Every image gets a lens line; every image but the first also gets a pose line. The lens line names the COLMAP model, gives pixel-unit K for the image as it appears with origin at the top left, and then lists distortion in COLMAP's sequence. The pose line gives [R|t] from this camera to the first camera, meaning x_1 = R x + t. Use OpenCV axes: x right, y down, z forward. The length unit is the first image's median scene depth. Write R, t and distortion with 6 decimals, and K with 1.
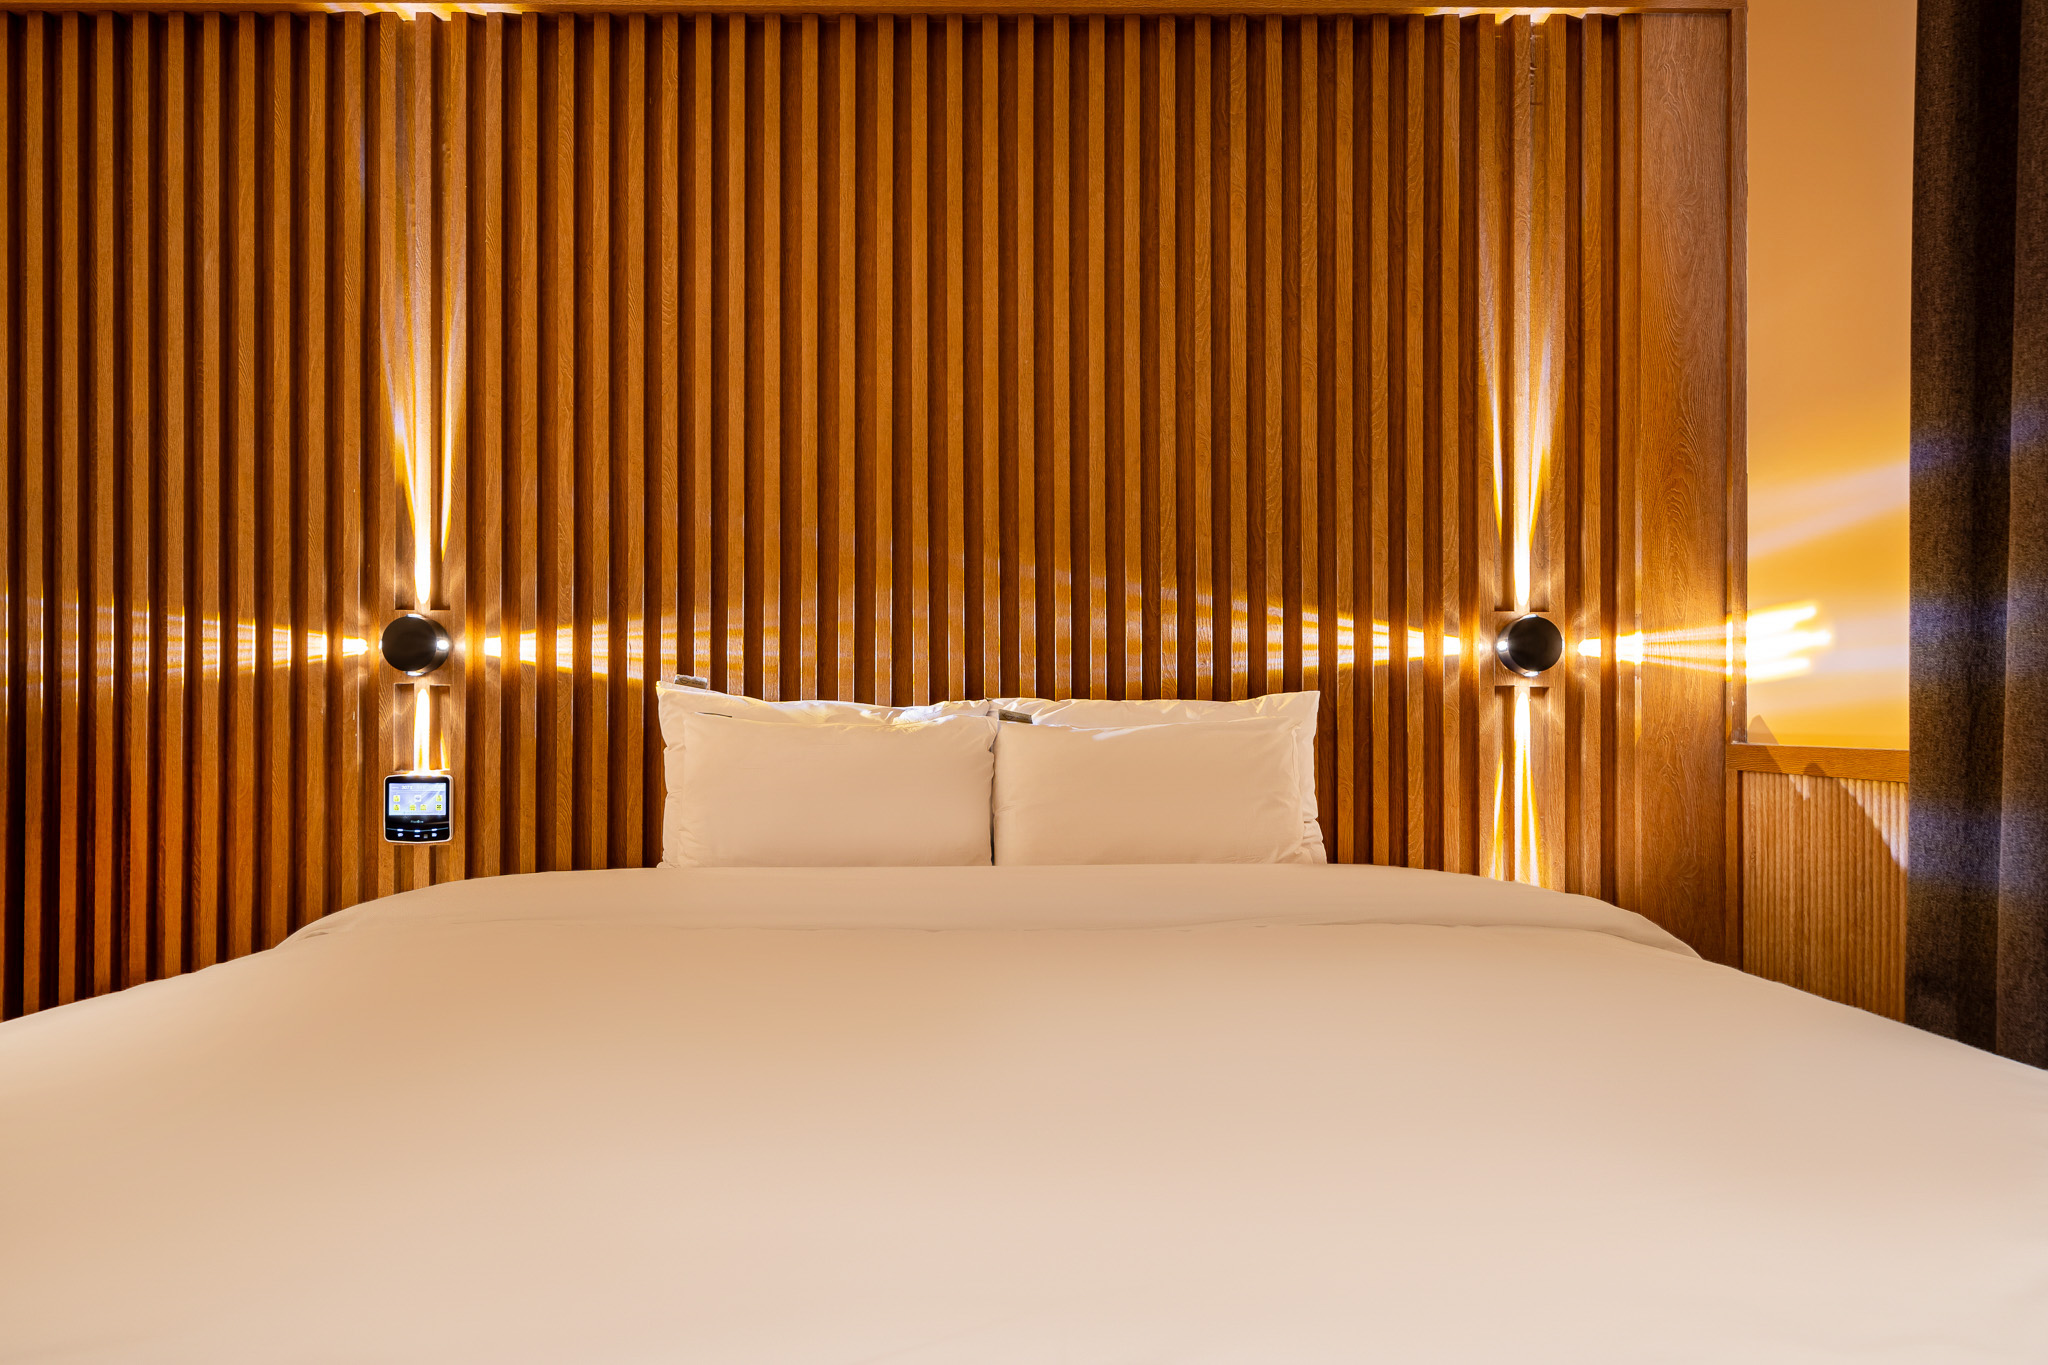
lens RADIAL K [[1710.0, 0, 1024.0], [0, 1710.0, 682.5], [0, 0, 1]] dist [0.001397, 0.001060]
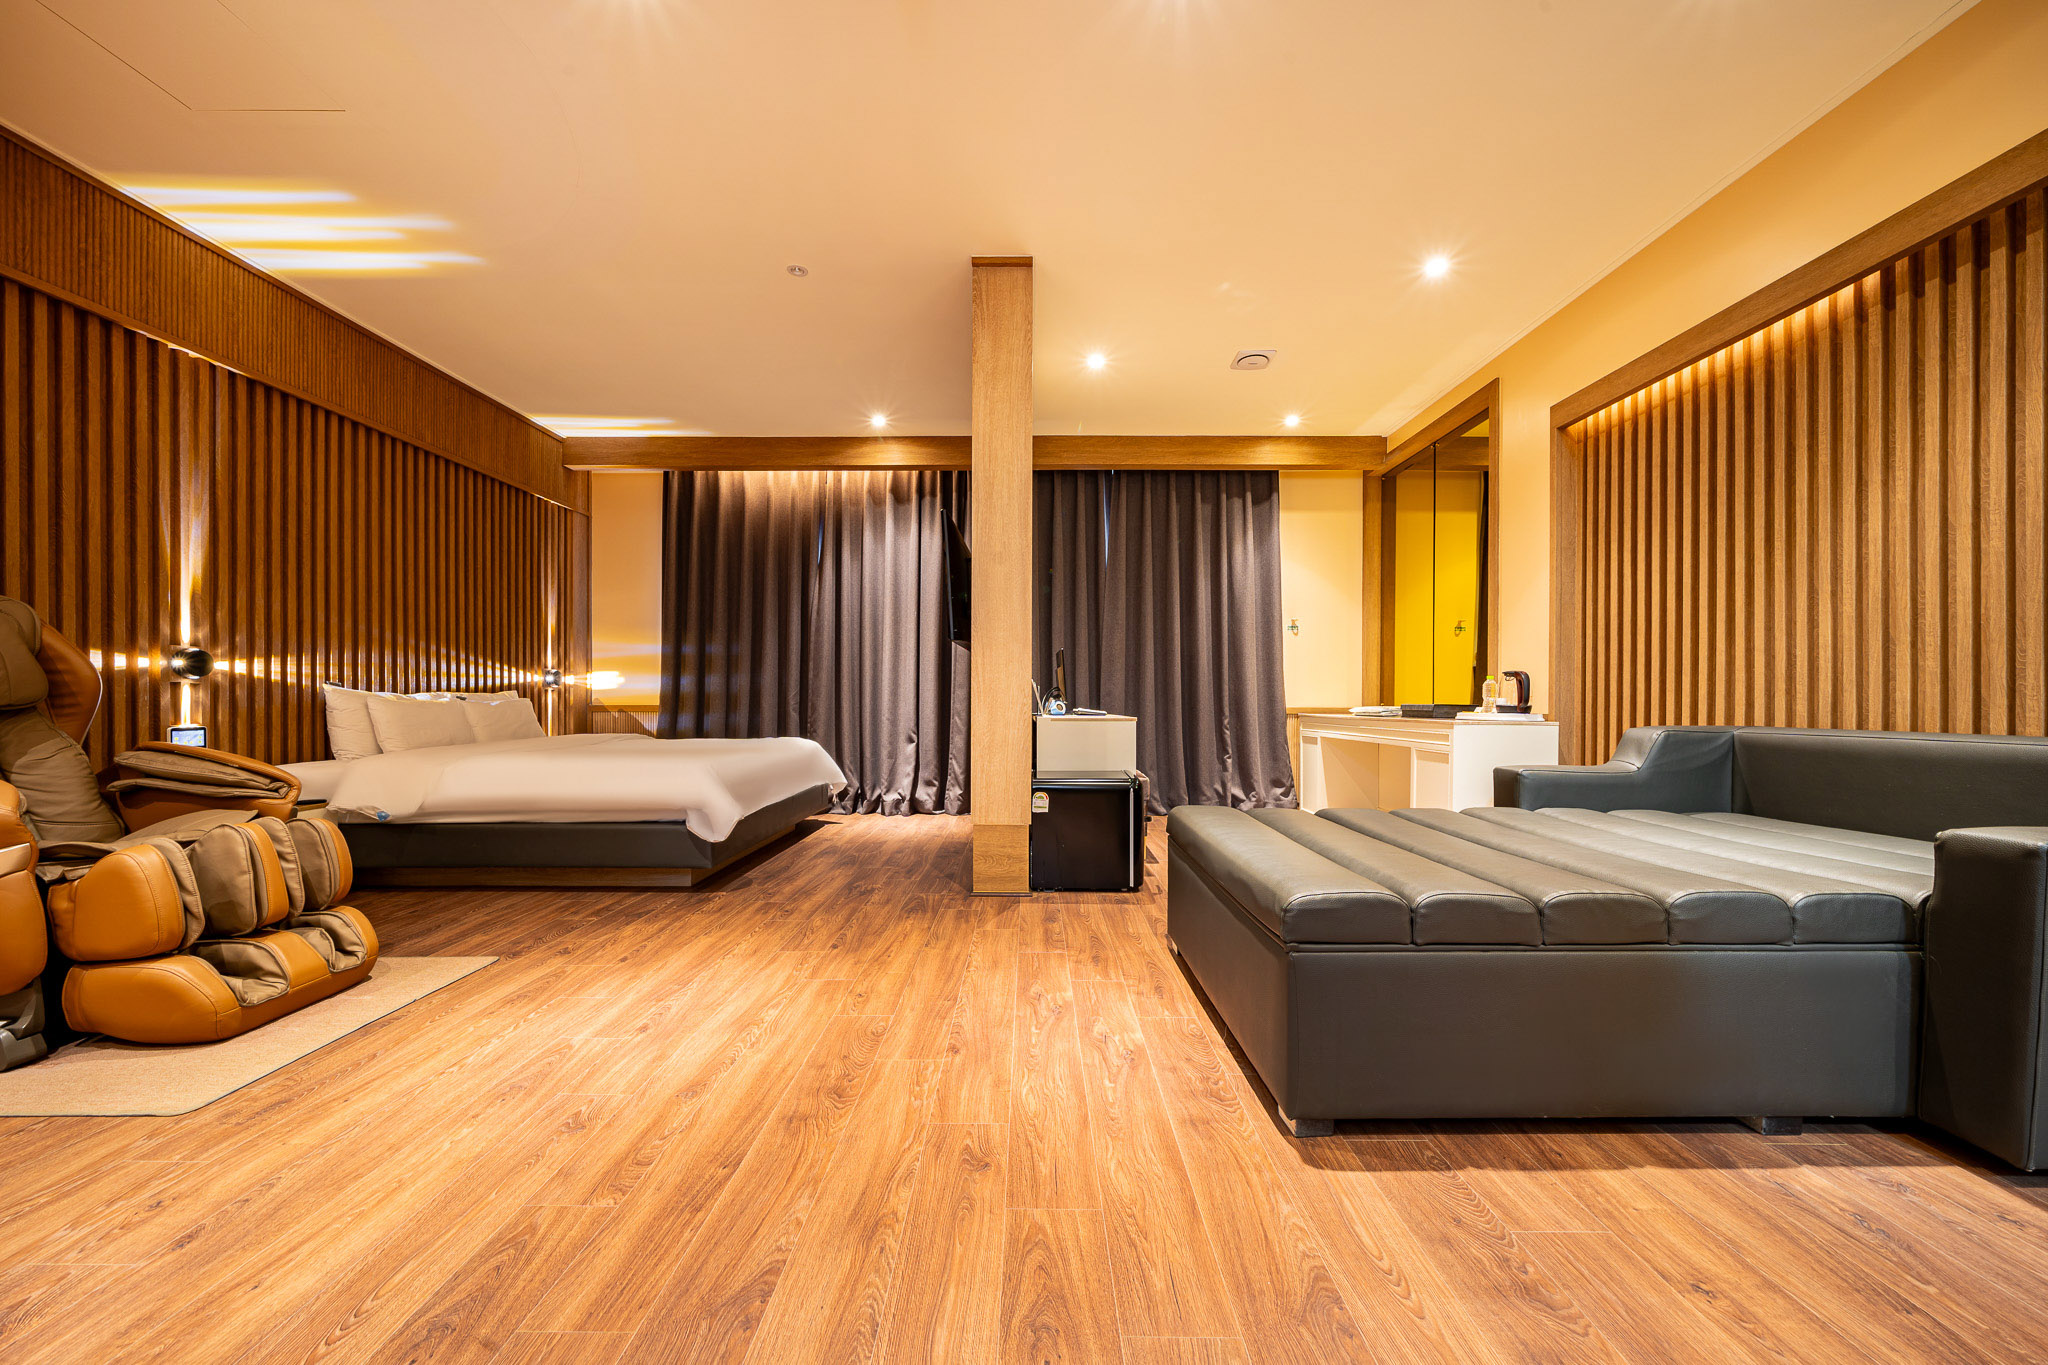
lens RADIAL K [[704.0, 0, 1017.4], [0, 704.0, 699.4], [0, 0, 1]] dist [-0.006509, -0.000024]
pose [[0.014814, -0.001993, 0.999888, -1.171666], [-0.020144, 0.999794, 0.002292, -0.000429], [-0.999687, -0.020176, 0.014771, -0.006245]]
